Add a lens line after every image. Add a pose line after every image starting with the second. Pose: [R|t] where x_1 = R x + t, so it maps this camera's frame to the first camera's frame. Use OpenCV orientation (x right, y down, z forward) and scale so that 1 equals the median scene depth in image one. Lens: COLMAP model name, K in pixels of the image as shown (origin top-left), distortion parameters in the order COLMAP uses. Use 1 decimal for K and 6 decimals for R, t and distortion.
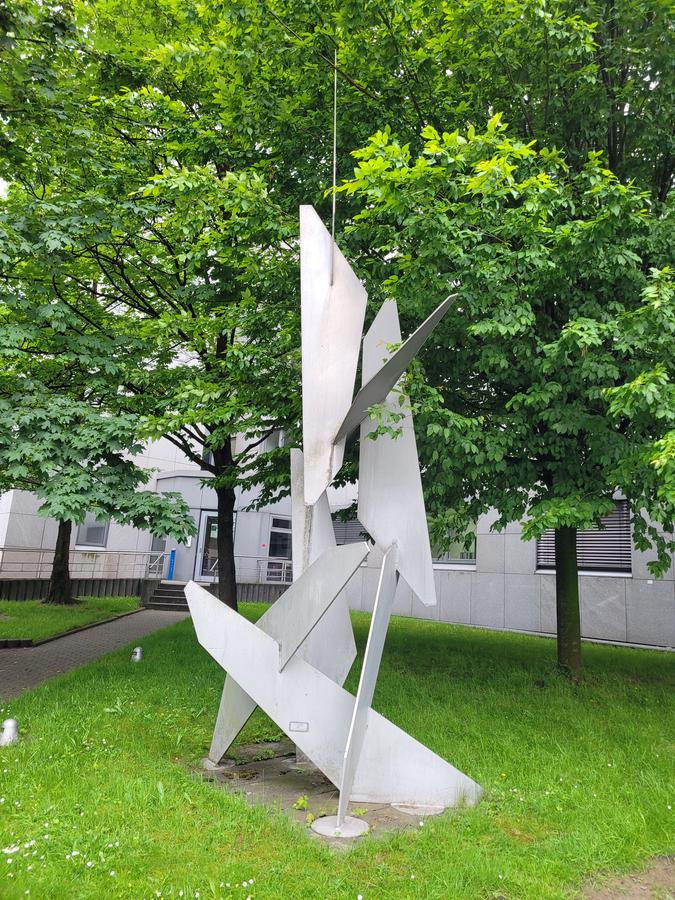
lens RADIAL K [[678.7, 0, 338.6], [0, 678.7, 447.3], [0, 0, 1]] dist [0.002321, -0.007508]
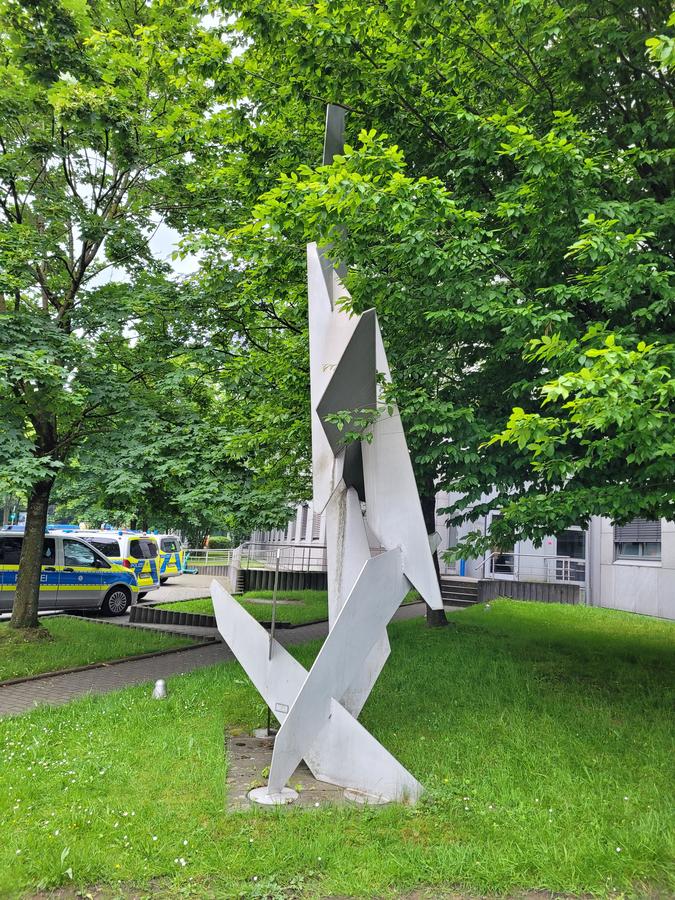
lens RADIAL K [[678.7, 0, 340.0], [0, 678.7, 452.9], [0, 0, 1]] dist [0.002321, -0.007508]
pose [[0.873932, -0.054112, -0.483027, 0.507257], [0.061431, 0.998111, -0.000669, -0.011152], [0.482151, -0.029088, 0.875605, 0.043942]]
